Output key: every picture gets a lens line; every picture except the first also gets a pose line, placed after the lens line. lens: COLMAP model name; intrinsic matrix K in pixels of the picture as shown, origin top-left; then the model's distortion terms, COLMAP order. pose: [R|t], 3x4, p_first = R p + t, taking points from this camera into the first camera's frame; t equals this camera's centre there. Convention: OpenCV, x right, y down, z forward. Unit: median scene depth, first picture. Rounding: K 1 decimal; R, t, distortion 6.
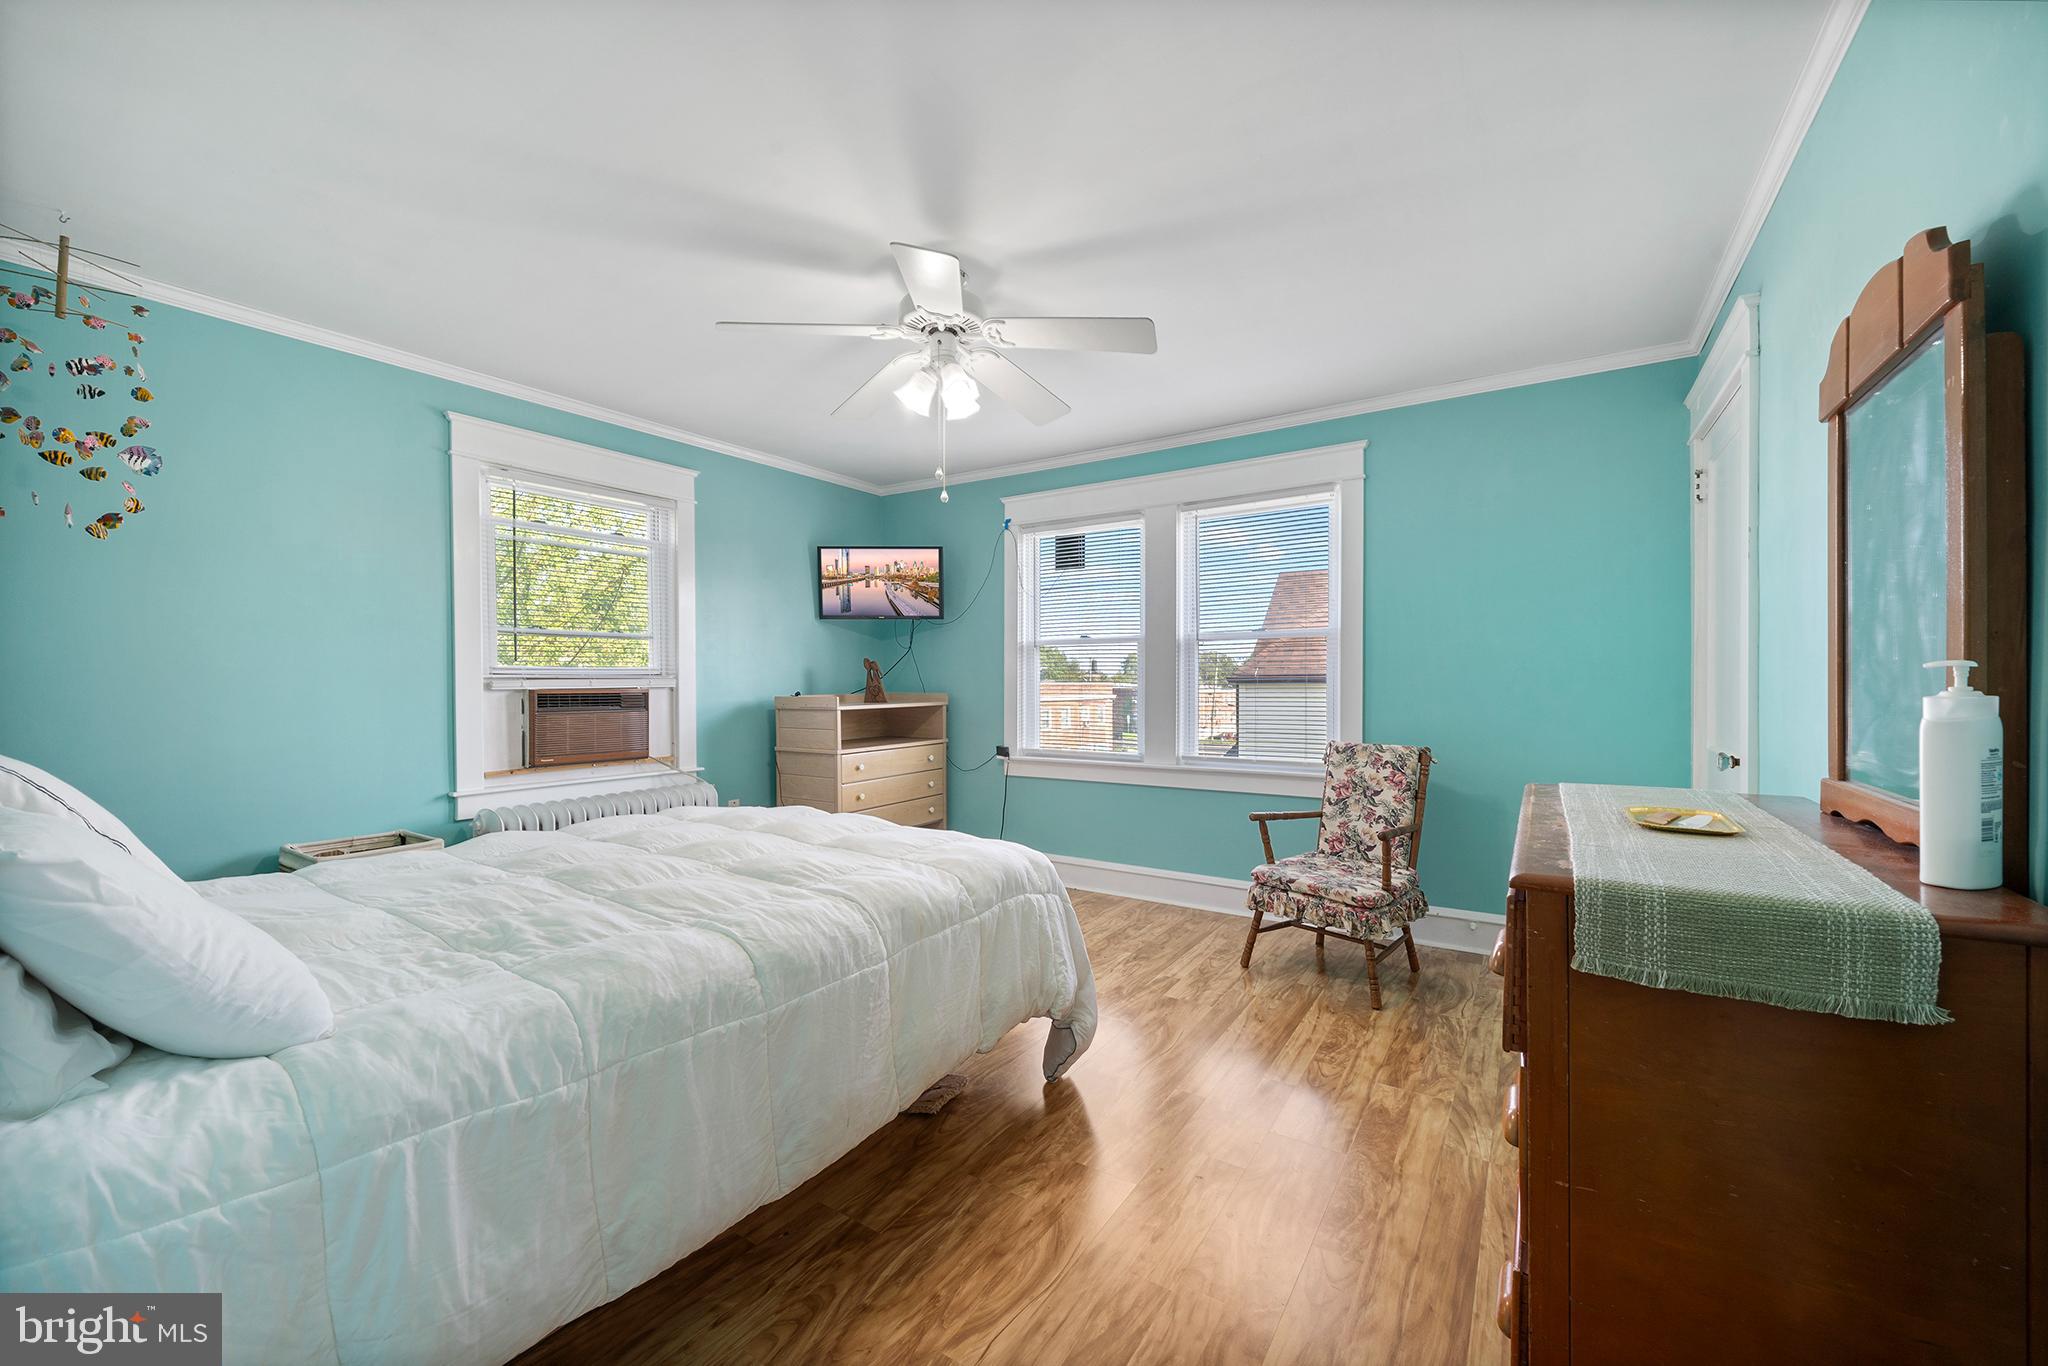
lens RADIAL K [[789.9, 0, 1026.5], [0, 789.9, 682.4], [0, 0, 1]] dist [-0.008702, 0.000367]
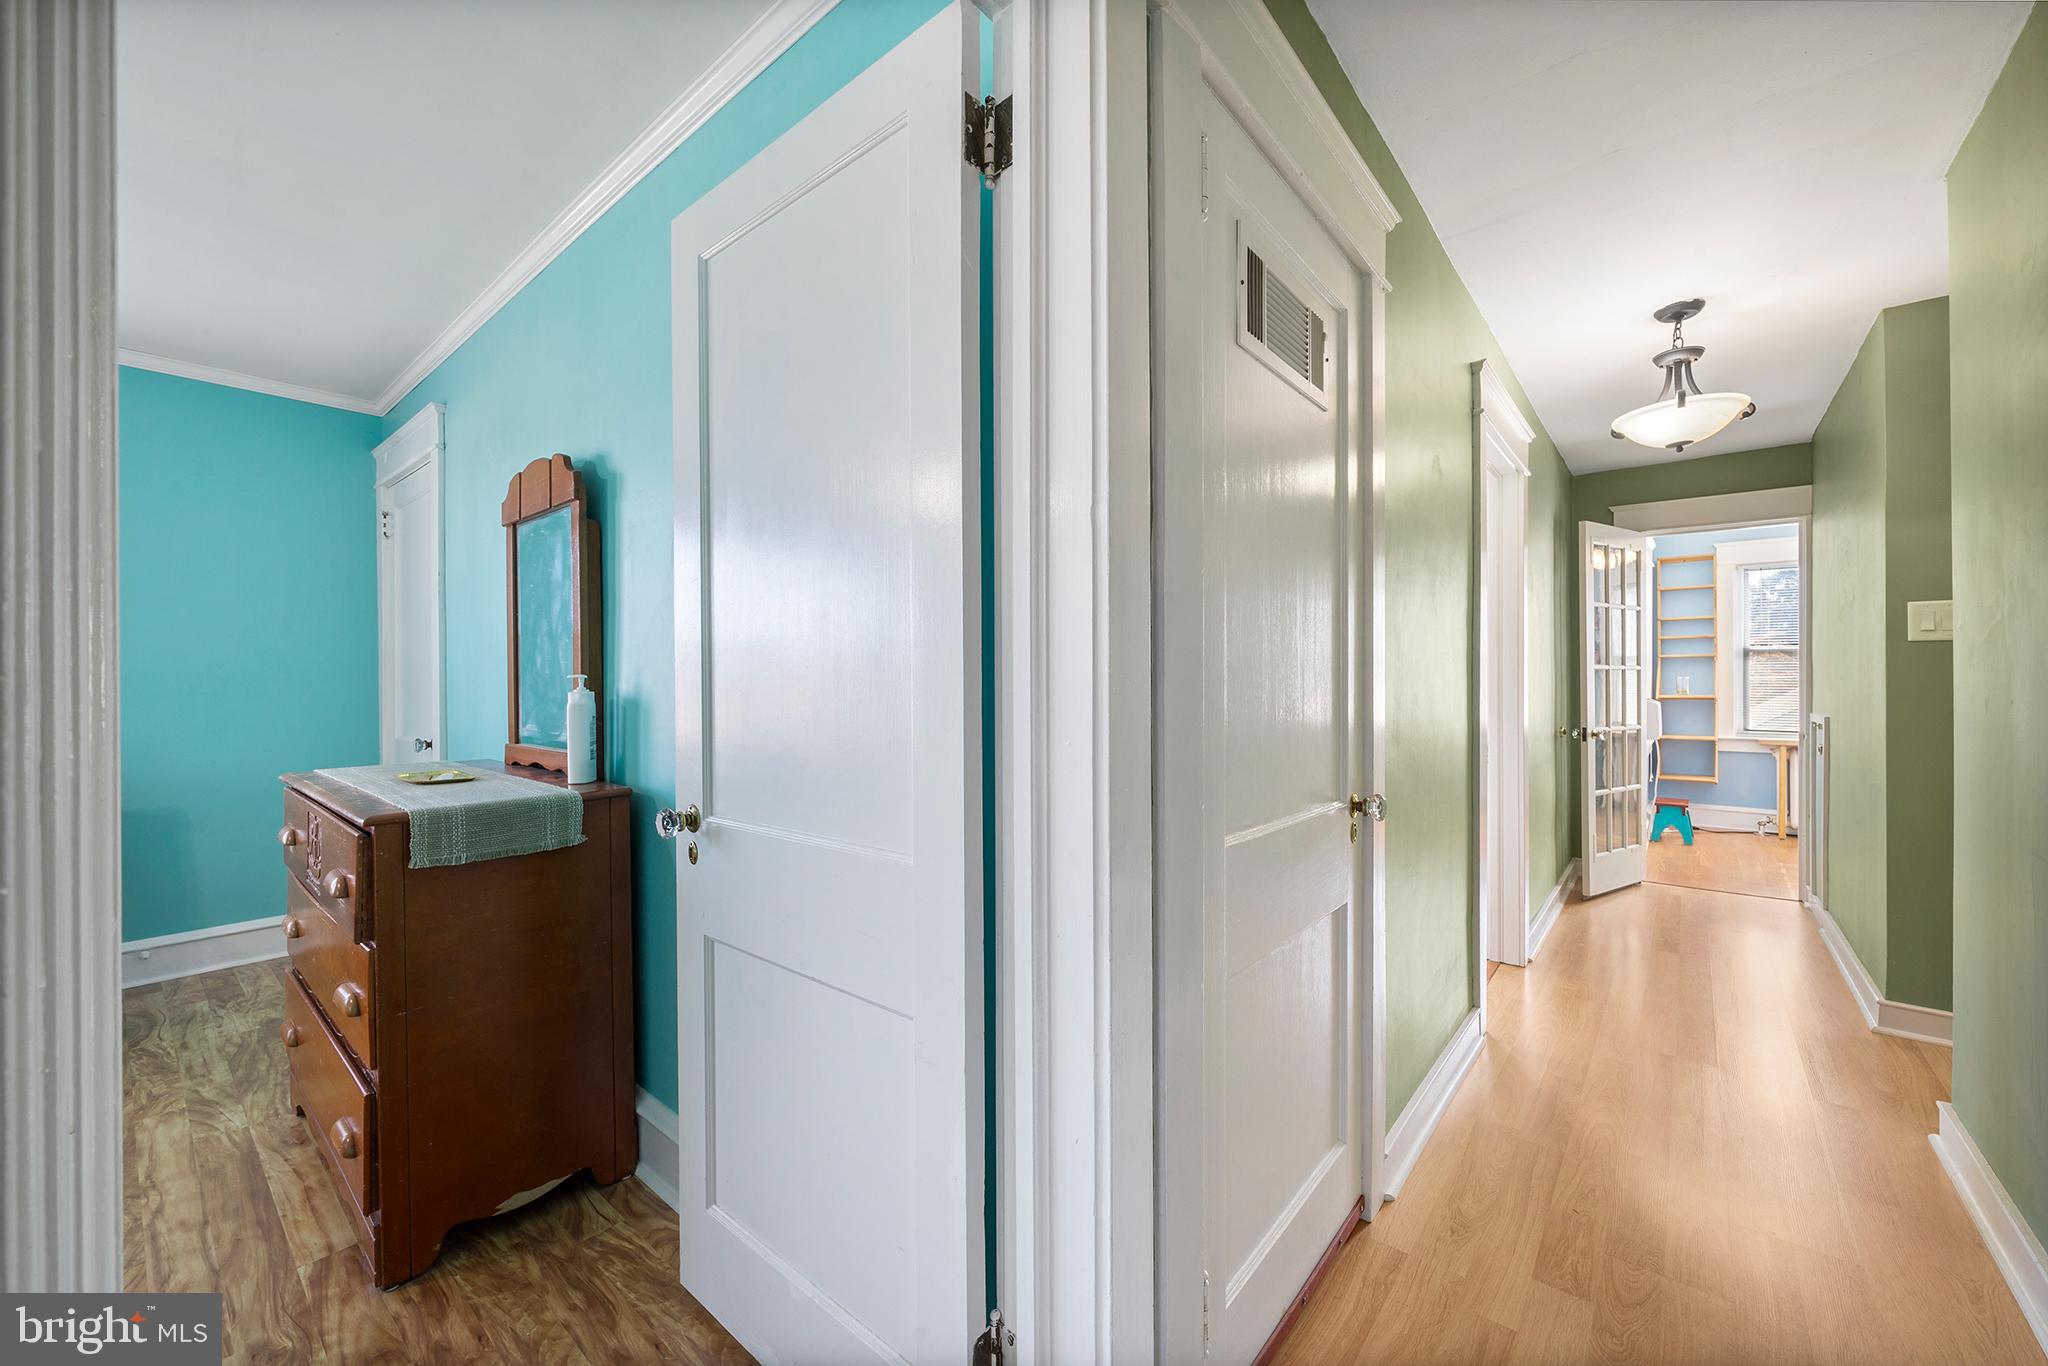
lens RADIAL K [[789.9, 0, 1028.4], [0, 789.9, 682.1], [0, 0, 1]] dist [-0.008702, 0.000367]
pose [[0.116873, -0.000850, 0.993147, -0.534195], [0.005246, 0.999986, 0.000238, -0.001841], [-0.993133, 0.005182, 0.116876, -0.306733]]
